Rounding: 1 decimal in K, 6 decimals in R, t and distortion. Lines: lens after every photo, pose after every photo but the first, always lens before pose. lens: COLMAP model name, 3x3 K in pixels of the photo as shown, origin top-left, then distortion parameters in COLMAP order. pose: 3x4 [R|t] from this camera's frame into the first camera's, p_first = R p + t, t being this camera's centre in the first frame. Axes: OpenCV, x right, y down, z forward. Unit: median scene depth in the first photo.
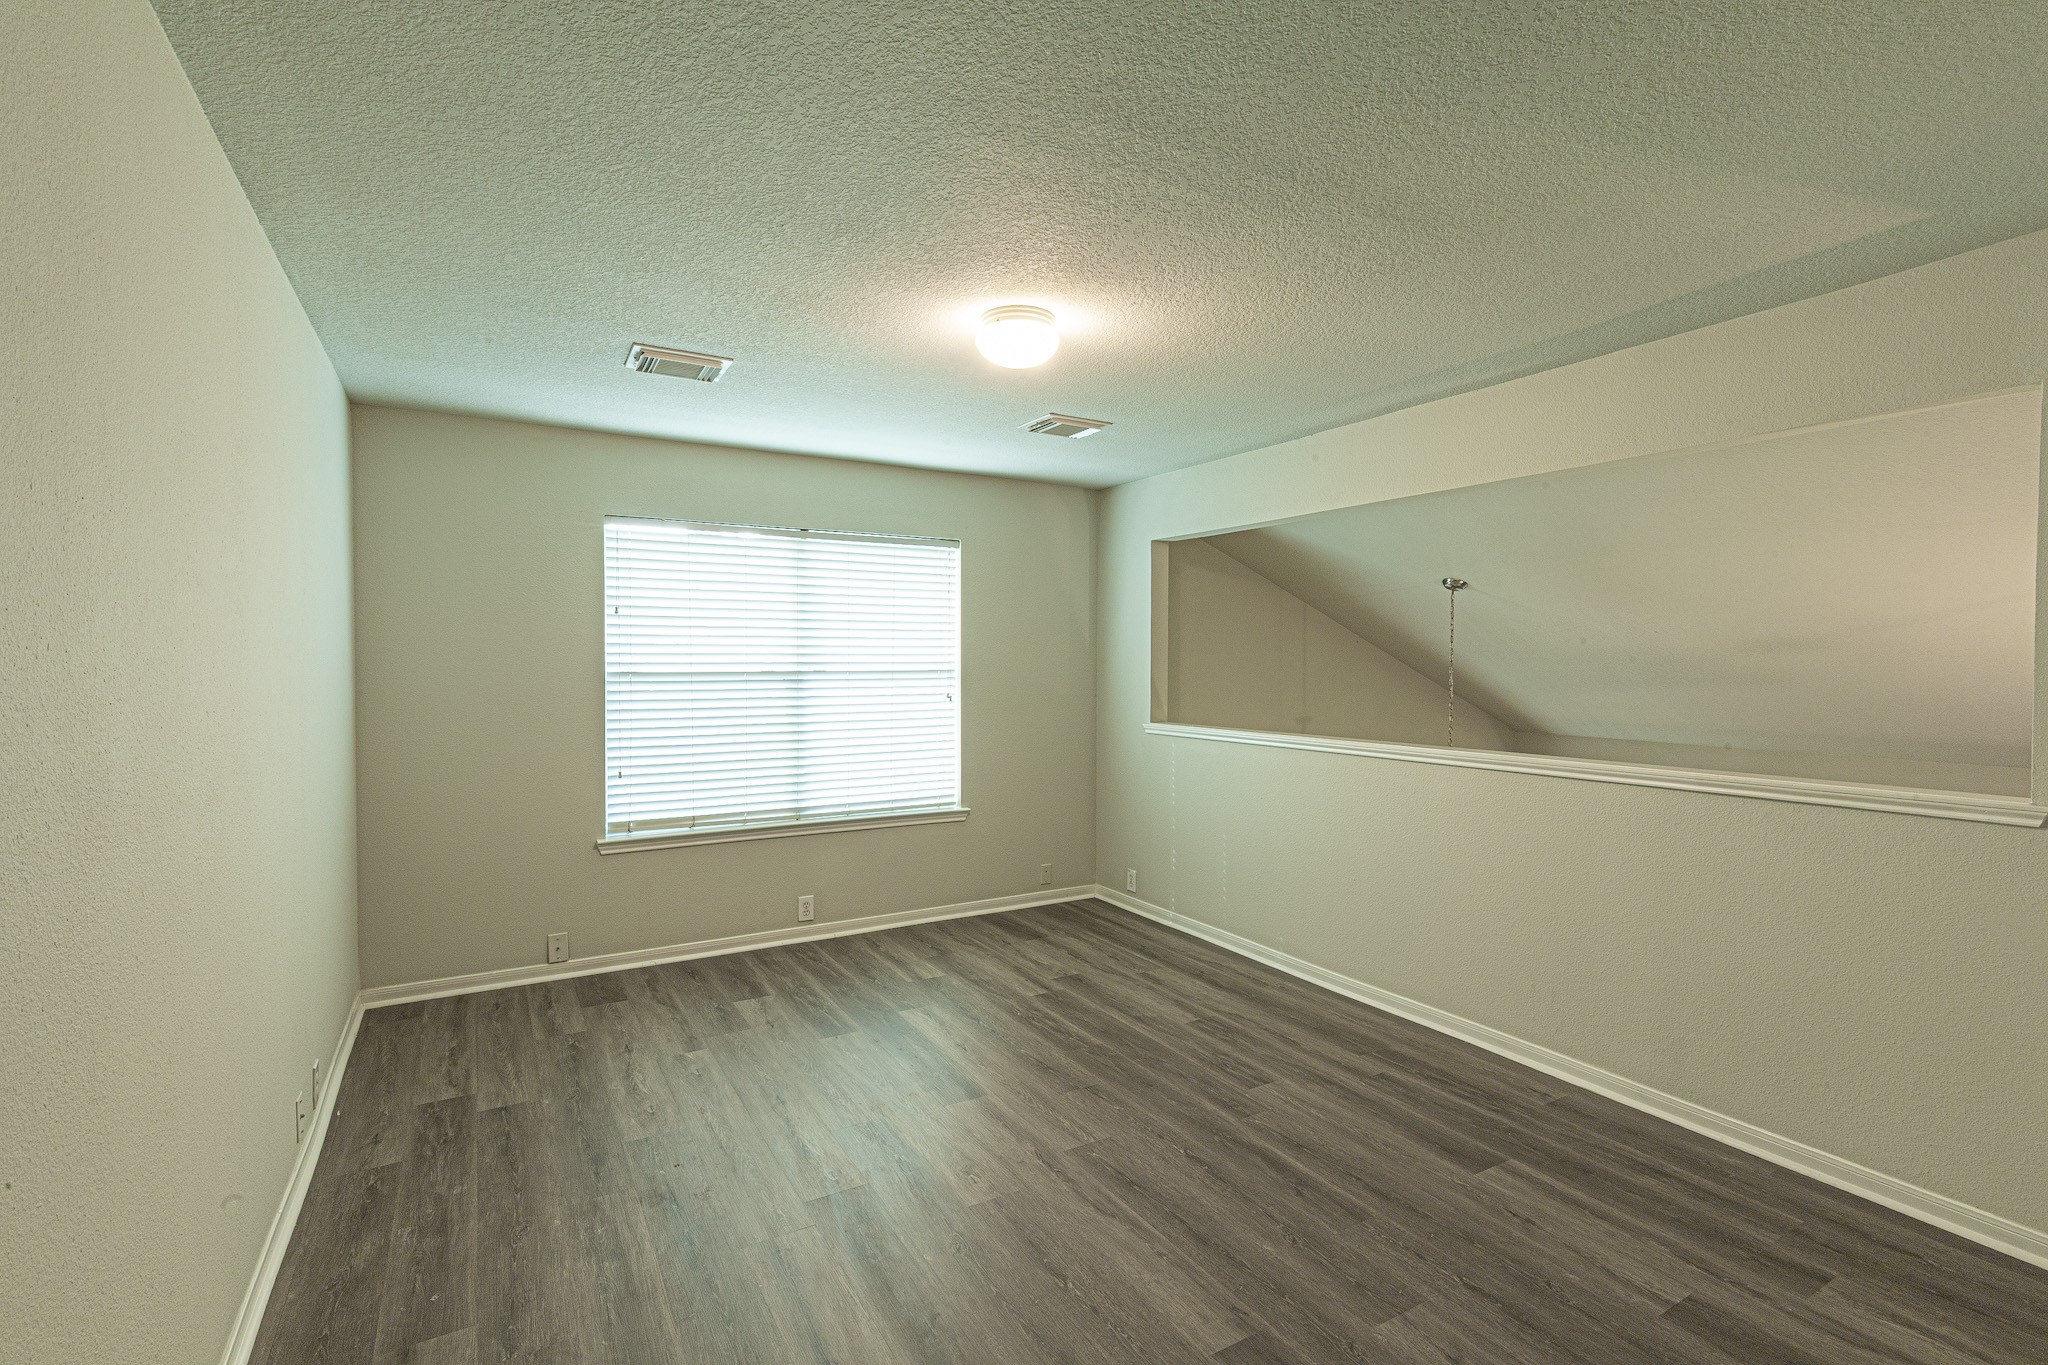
lens RADIAL K [[920.9, 0, 1011.0], [0, 920.9, 673.2], [0, 0, 1]] dist [0.004774, -0.002513]
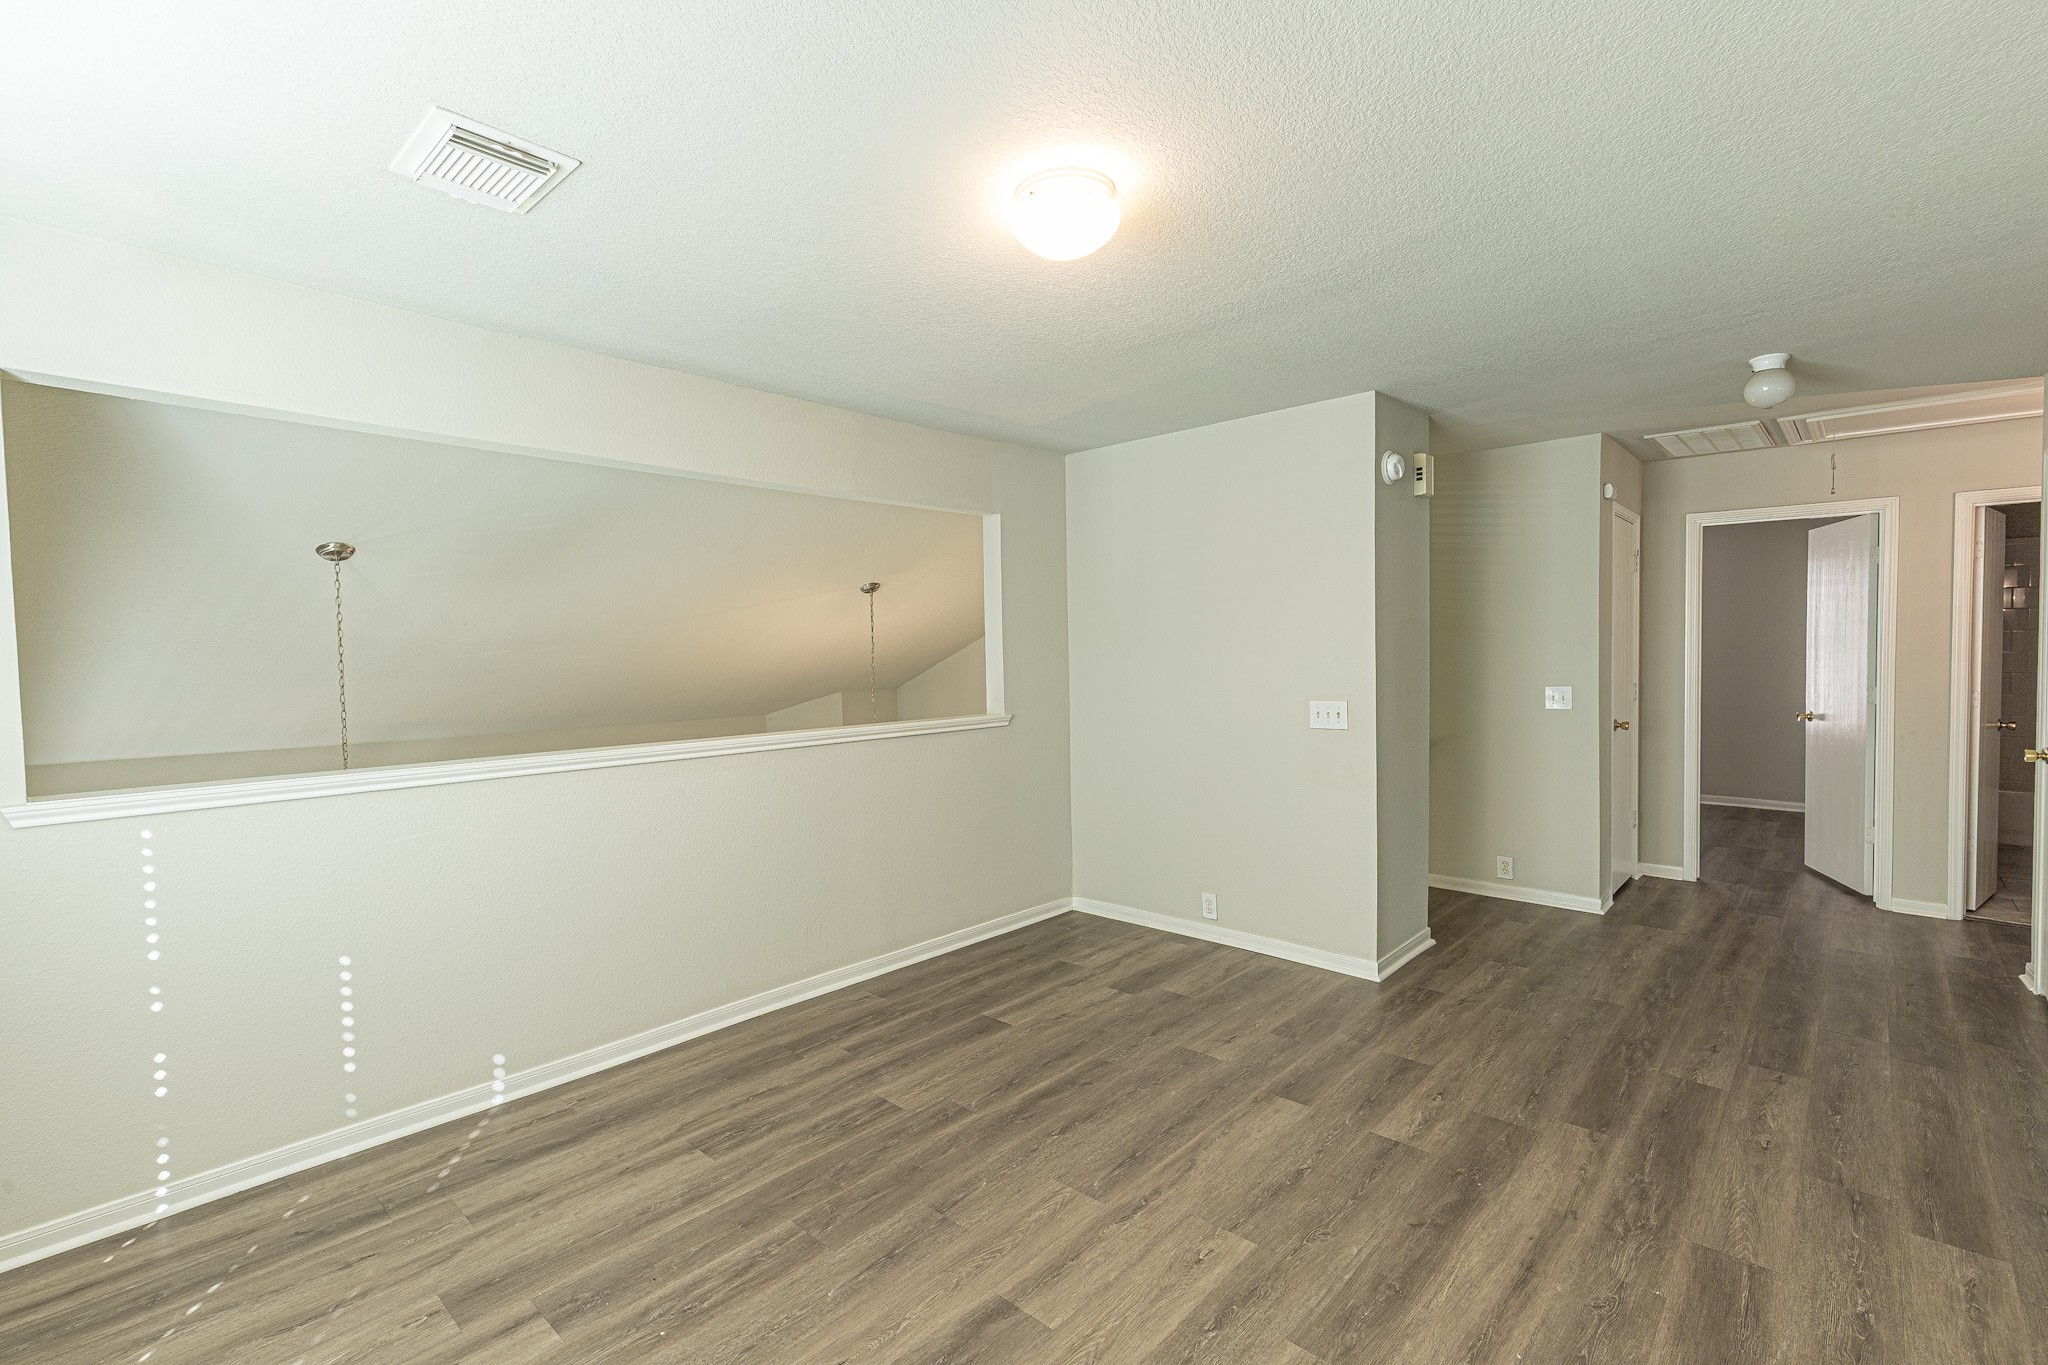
lens RADIAL K [[920.9, 0, 1017.0], [0, 920.9, 679.6], [0, 0, 1]] dist [0.004774, -0.002513]
pose [[-0.295868, -0.029221, 0.954782, -0.603130], [0.027157, 0.998871, 0.038985, -0.008763], [-0.954843, 0.037464, -0.294740, 1.082873]]
